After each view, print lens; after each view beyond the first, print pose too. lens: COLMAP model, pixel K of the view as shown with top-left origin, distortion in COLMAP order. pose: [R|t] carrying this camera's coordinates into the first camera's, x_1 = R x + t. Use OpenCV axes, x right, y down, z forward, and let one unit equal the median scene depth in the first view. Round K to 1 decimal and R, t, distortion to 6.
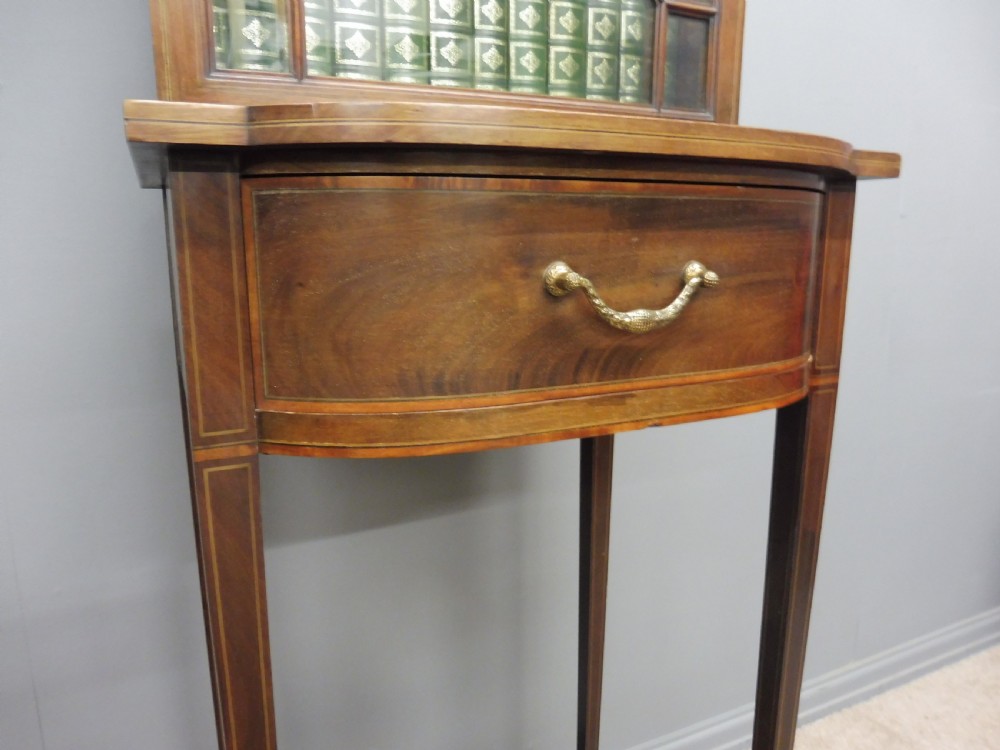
lens RADIAL K [[745.7, 0, 509.4], [0, 745.7, 379.8], [0, 0, 1]] dist [-0.064663, 0.036384]
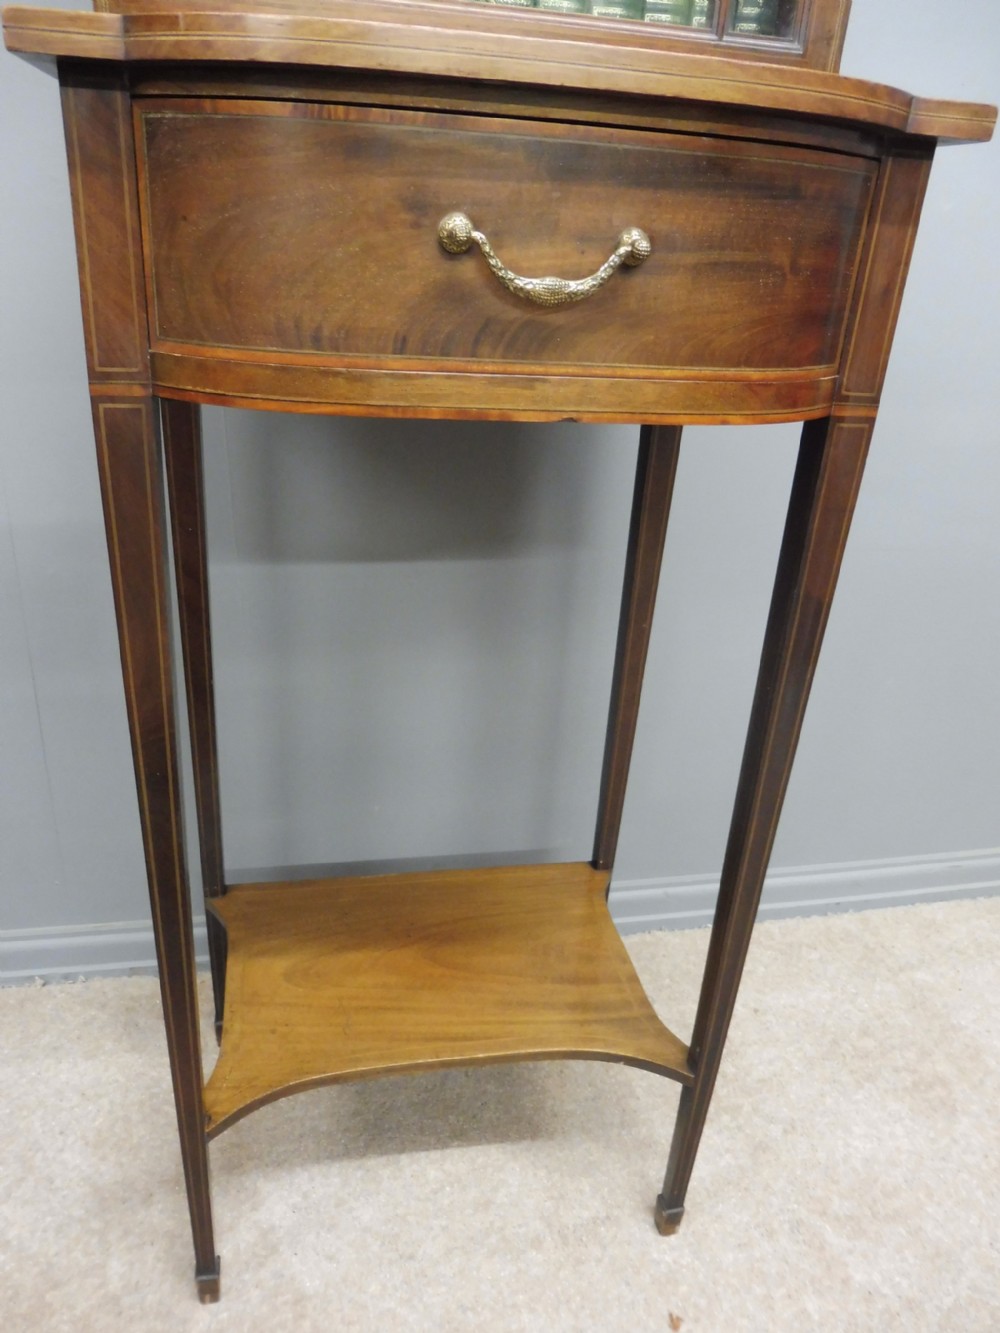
lens RADIAL K [[994.1, 0, 491.9], [0, 994.1, 680.1], [0, 0, 1]] dist [-0.064663, 0.036384]
pose [[0.966862, 0.160002, -0.198941, 0.419505], [-0.109308, 0.963648, 0.243792, 0.090824], [0.230716, -0.213967, 0.949204, -0.241602]]
